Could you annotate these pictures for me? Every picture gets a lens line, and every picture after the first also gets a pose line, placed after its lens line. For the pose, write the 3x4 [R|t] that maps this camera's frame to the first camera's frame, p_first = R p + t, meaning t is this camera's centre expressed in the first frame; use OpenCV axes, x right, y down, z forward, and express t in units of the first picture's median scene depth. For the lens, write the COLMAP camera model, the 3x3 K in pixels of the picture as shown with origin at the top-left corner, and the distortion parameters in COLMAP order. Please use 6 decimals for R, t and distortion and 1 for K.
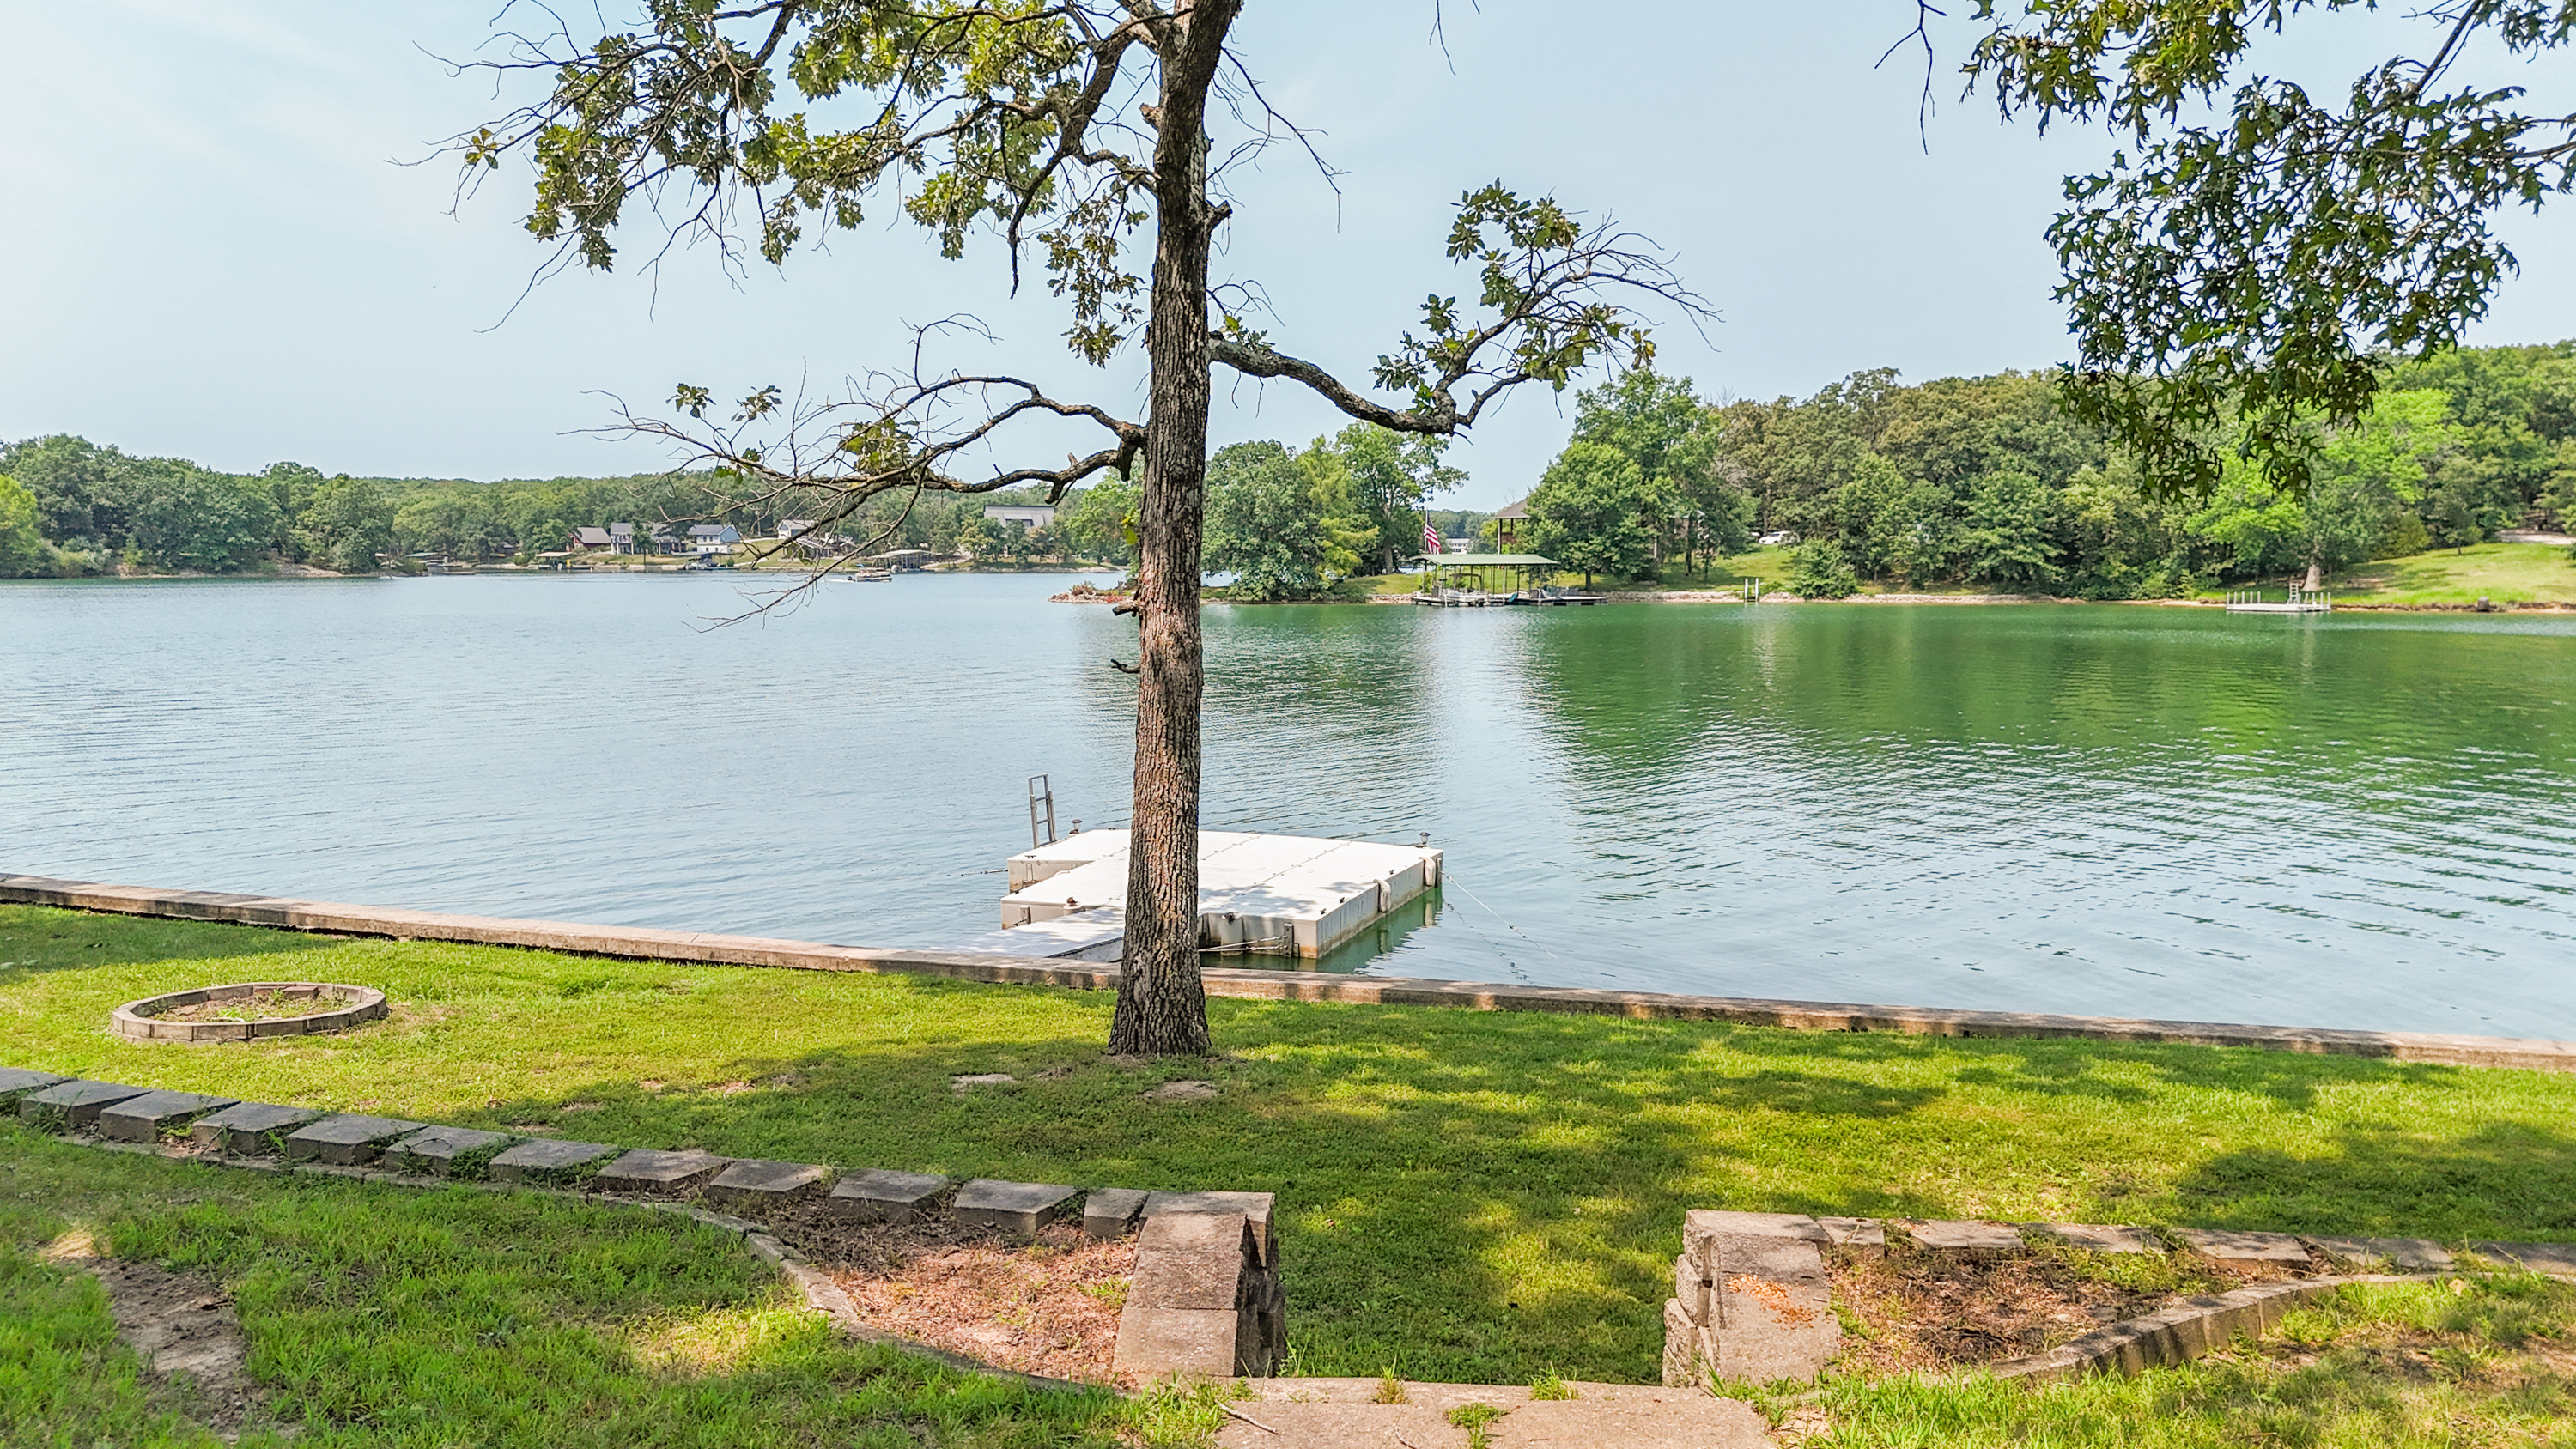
lens RADIAL K [[1851.6, 0, 1290.9], [0, 1851.6, 785.2], [0, 0, 1]] dist [0.050811, -0.054273]
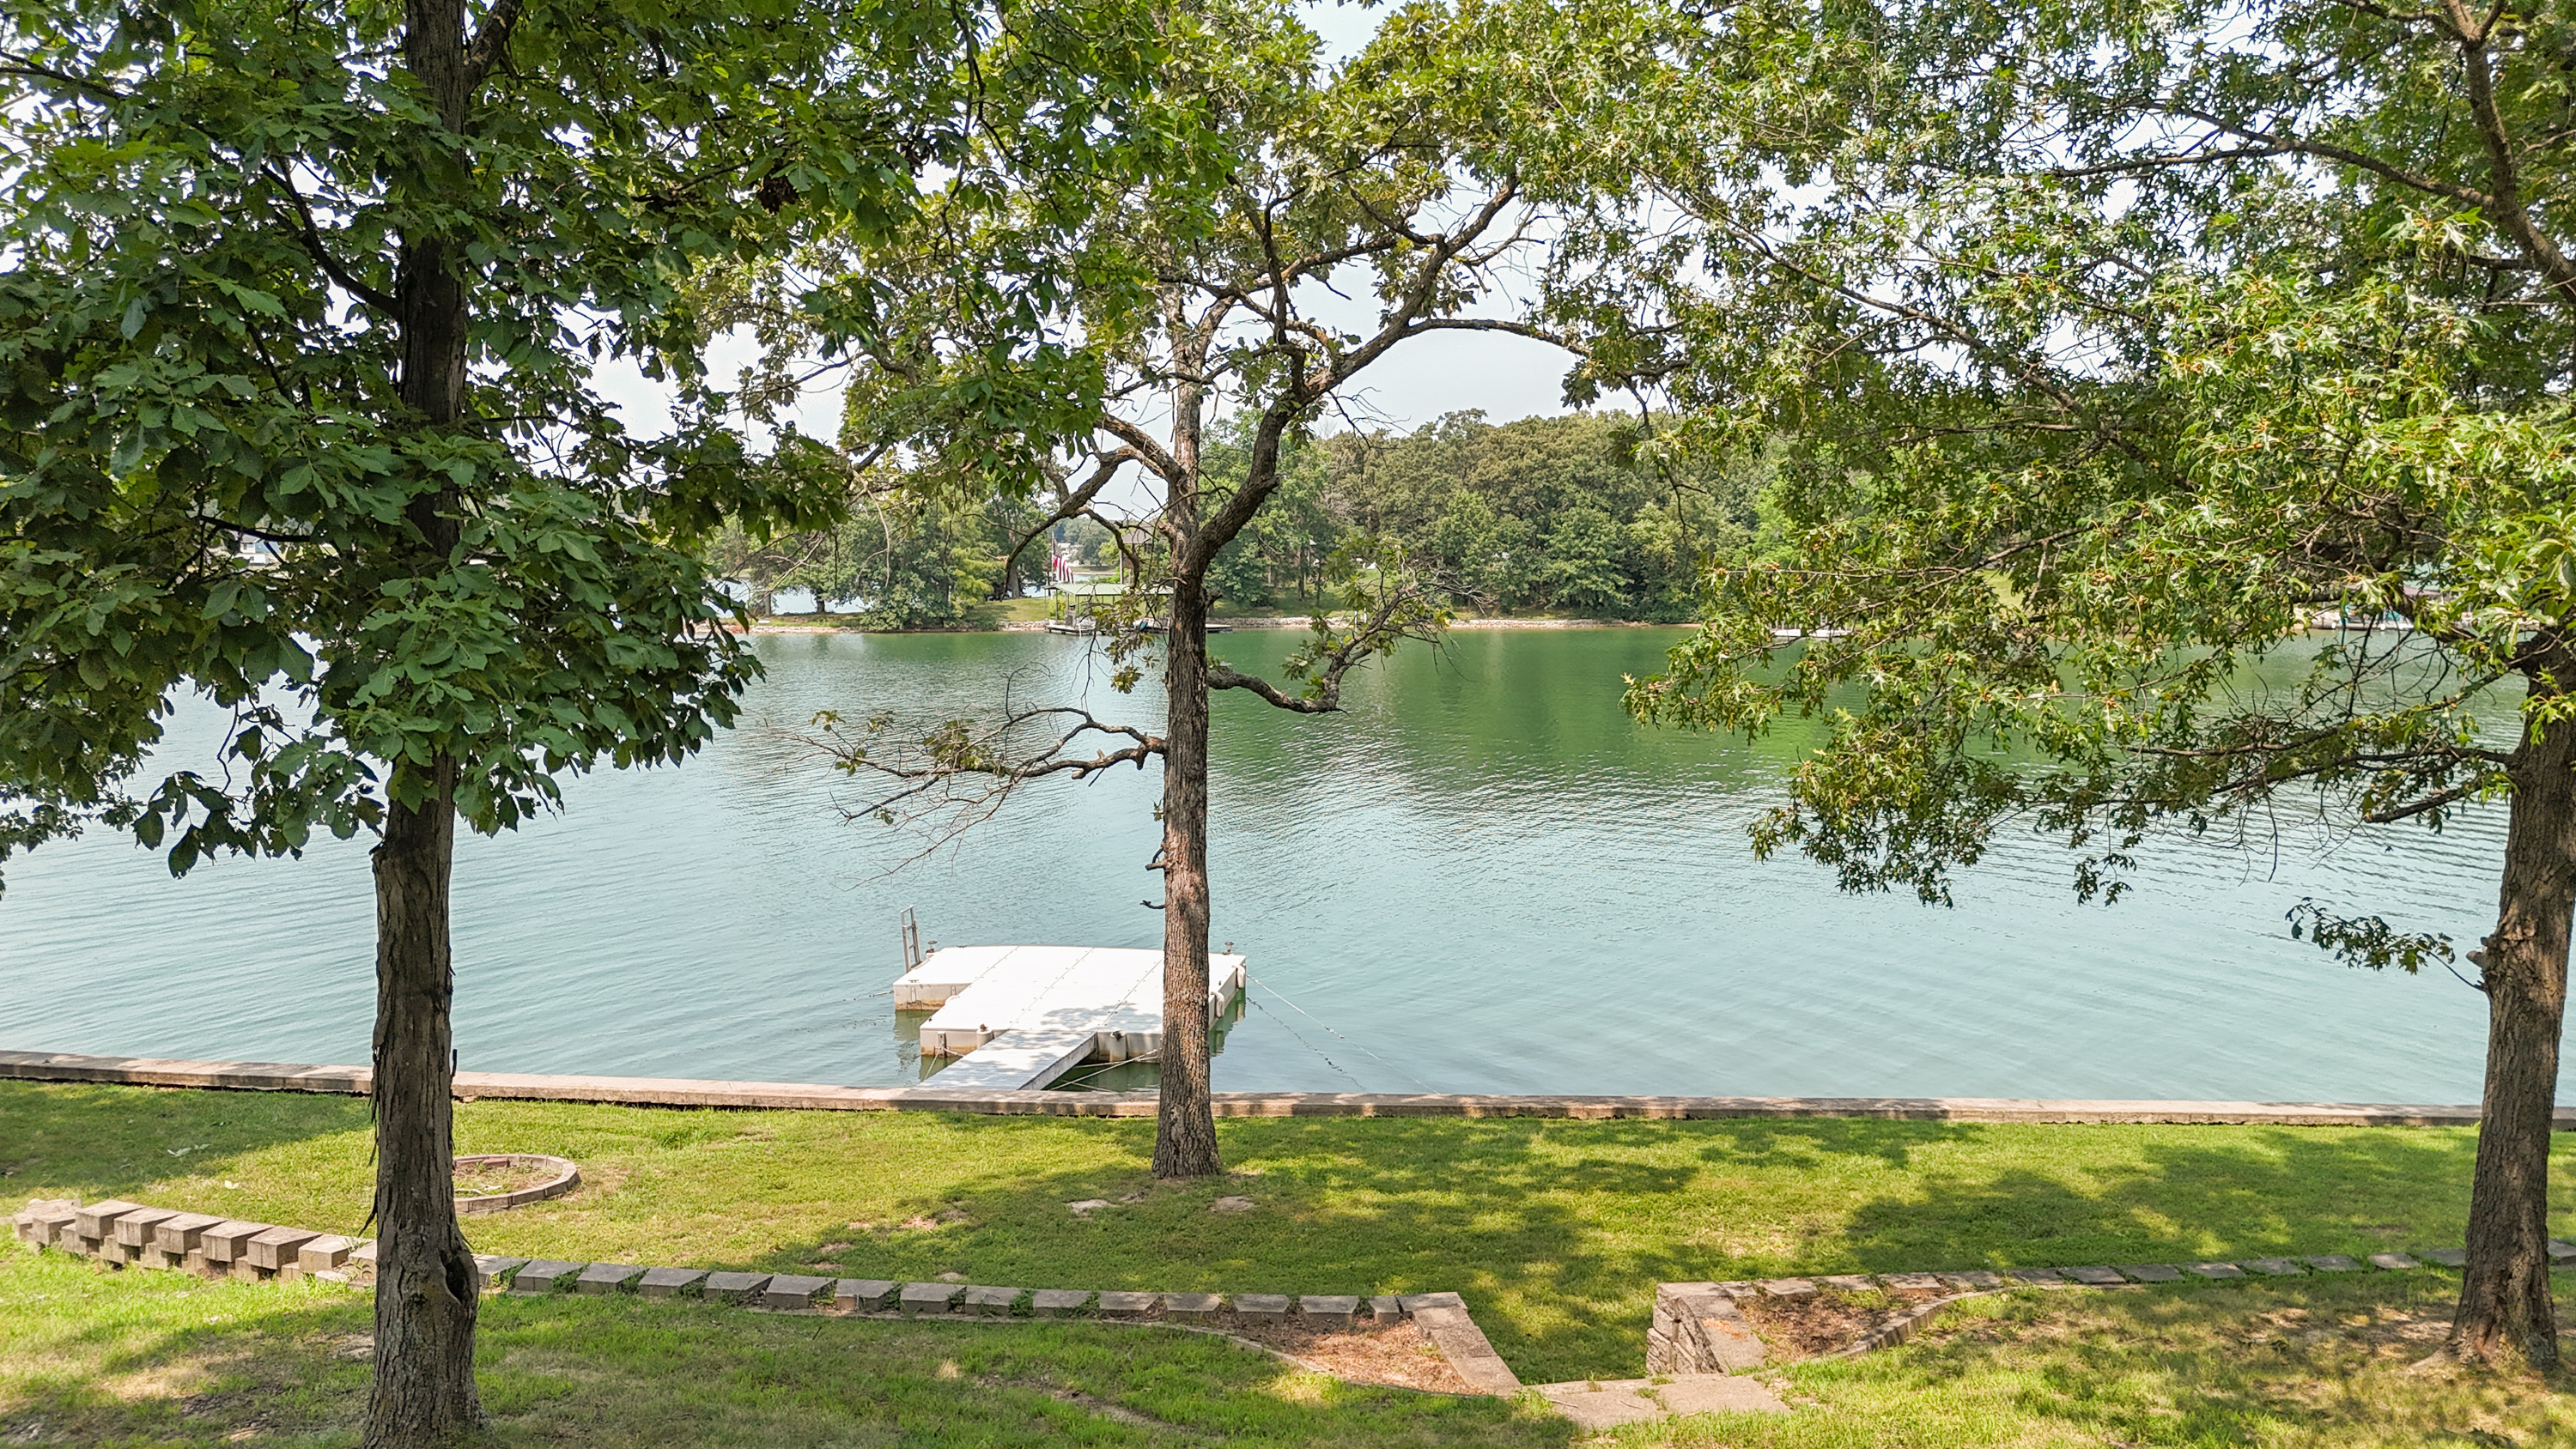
lens RADIAL K [[1884.2, 0, 1286.8], [0, 1884.2, 756.3], [0, 0, 1]] dist [0.049523, -0.054735]
pose [[0.975735, -0.019581, 0.218078, -0.279049], [0.021769, 0.999734, -0.007634, -0.152048], [-0.217871, 0.012196, 0.975901, -0.415491]]
